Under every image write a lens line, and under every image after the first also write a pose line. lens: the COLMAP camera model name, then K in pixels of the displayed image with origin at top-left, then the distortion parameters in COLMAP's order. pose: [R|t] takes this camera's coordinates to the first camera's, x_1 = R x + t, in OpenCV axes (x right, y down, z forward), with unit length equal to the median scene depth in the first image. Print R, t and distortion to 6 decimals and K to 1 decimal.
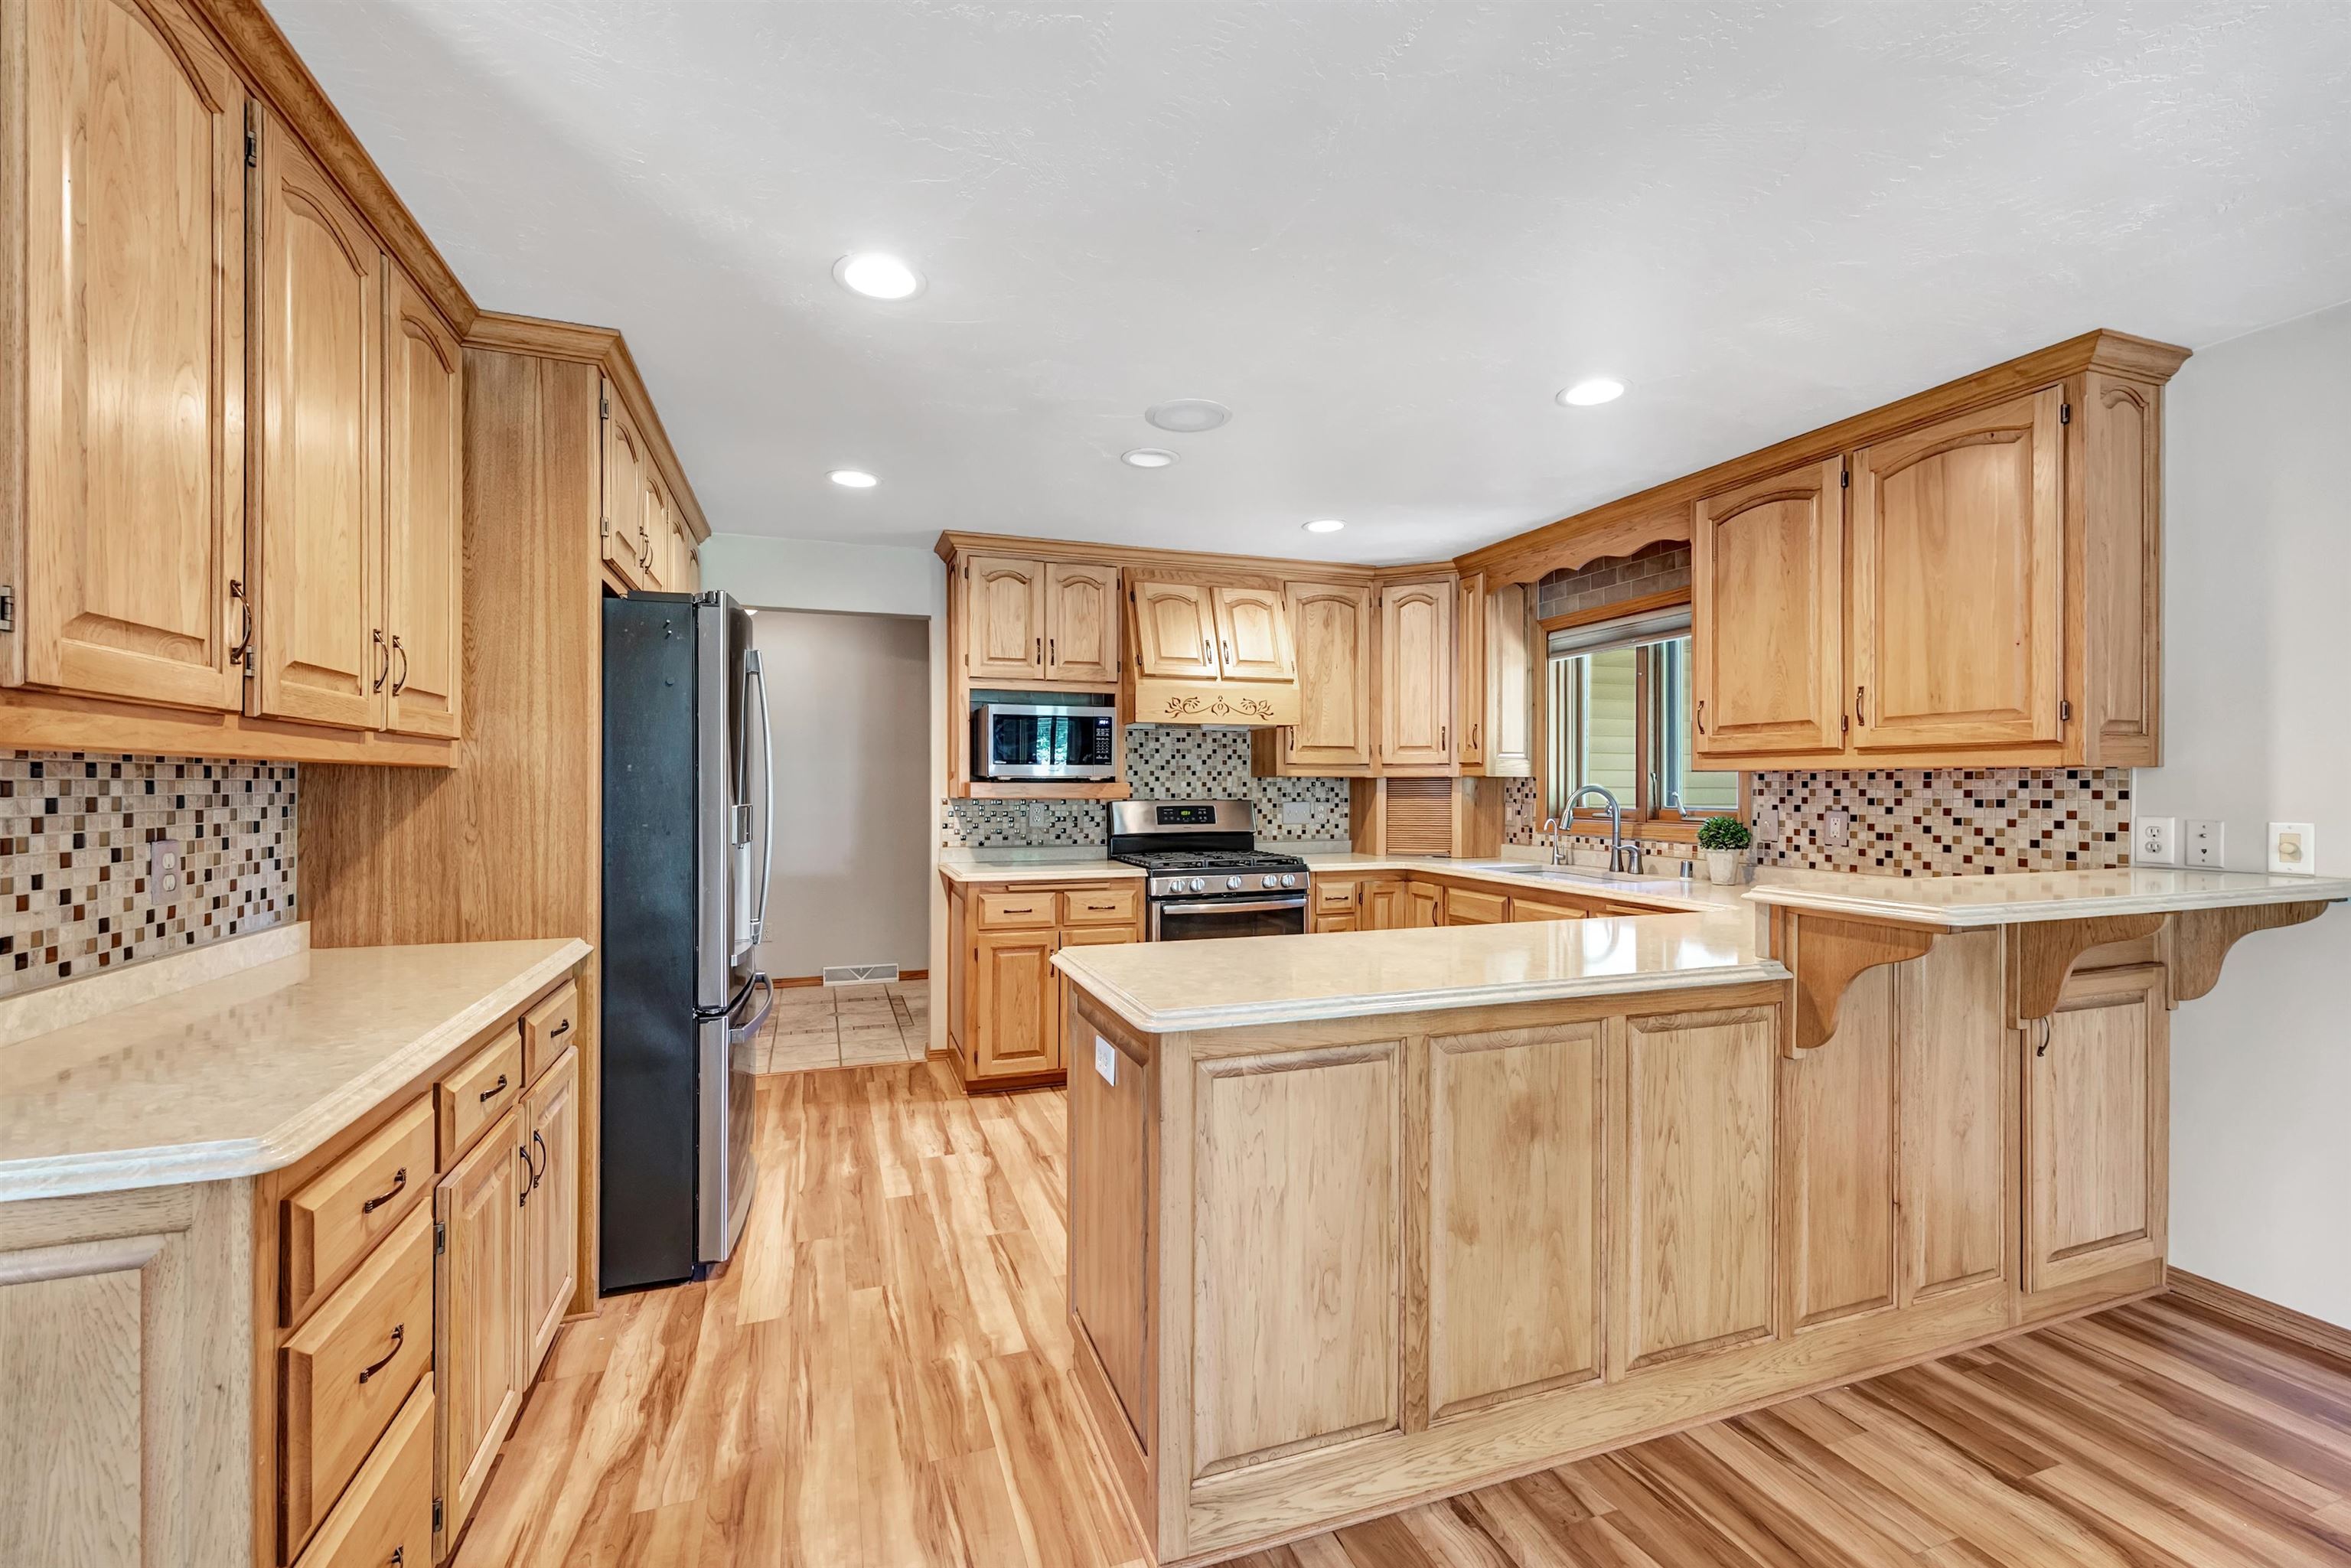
lens RADIAL K [[961.9, 0, 1175.5], [0, 961.9, 784.0], [0, 0, 1]] dist [-0.000095, 0.000225]
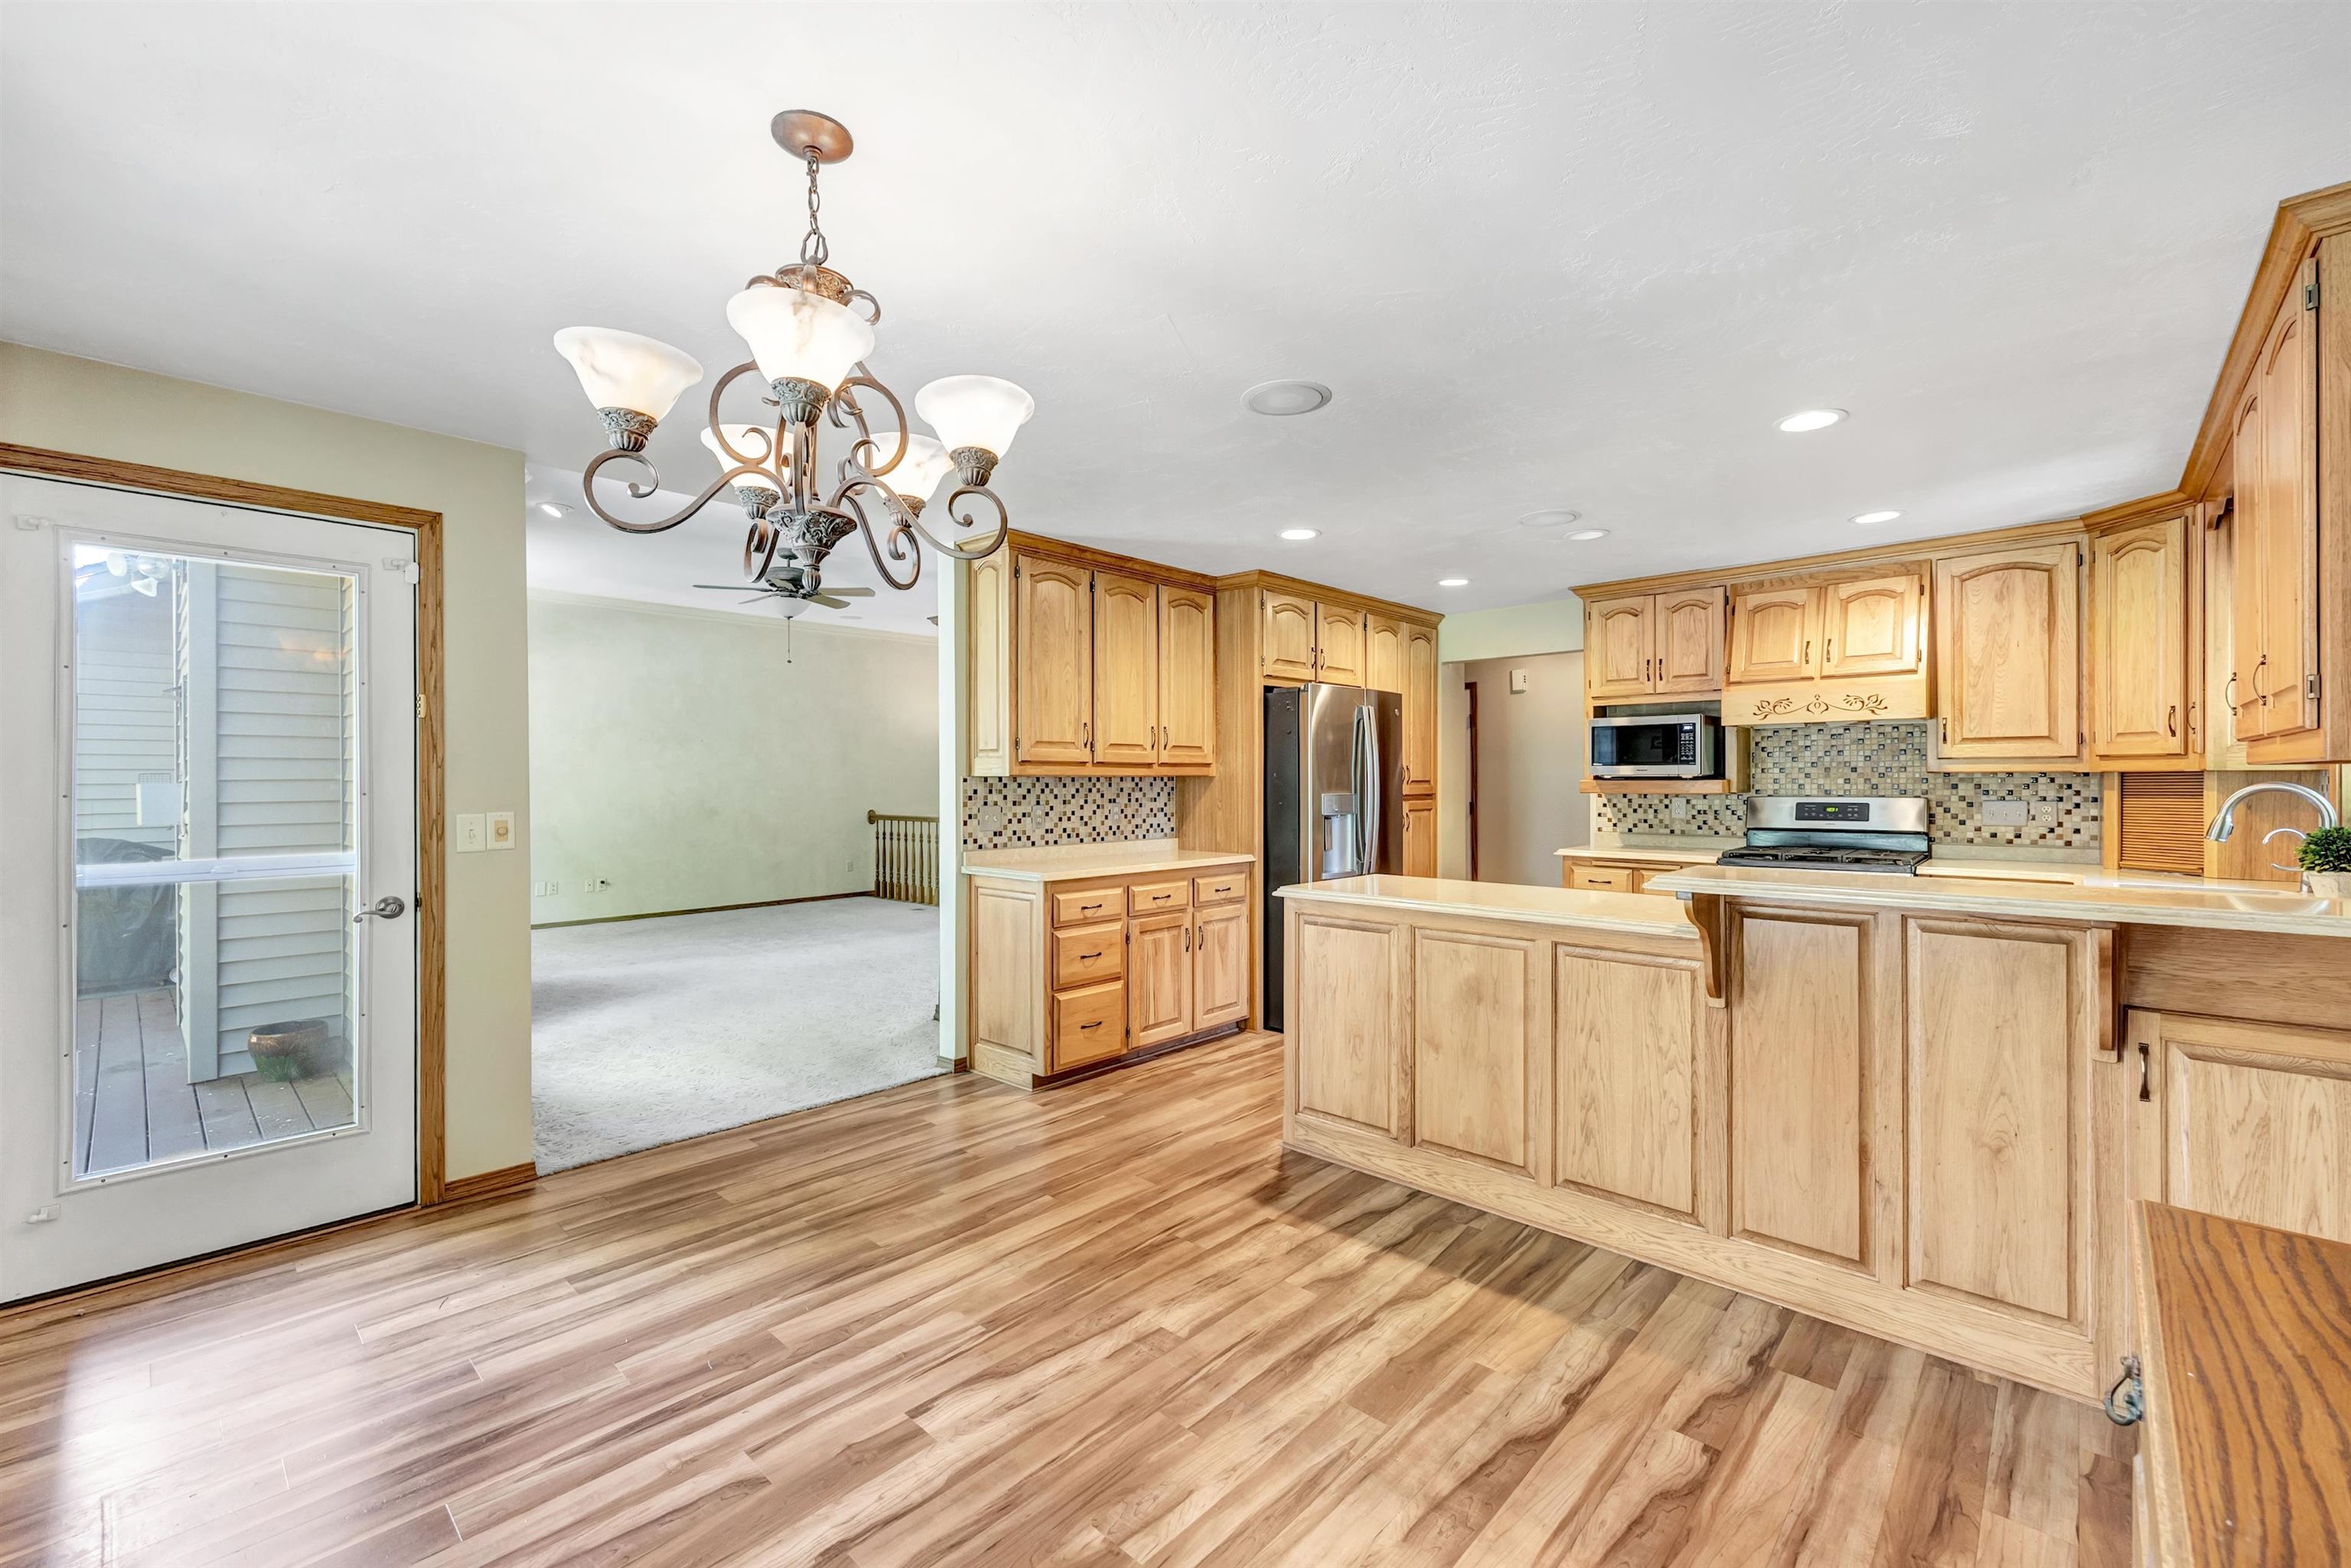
lens RADIAL K [[967.7, 0, 1175.5], [0, 967.7, 784.0], [0, 0, 1]] dist [-0.000149, 0.000169]
pose [[0.465139, 0.000577, -0.885238, 1.435012], [0.004248, 0.999987, 0.002883, -0.005583], [0.885228, -0.005101, 0.465130, -0.184583]]
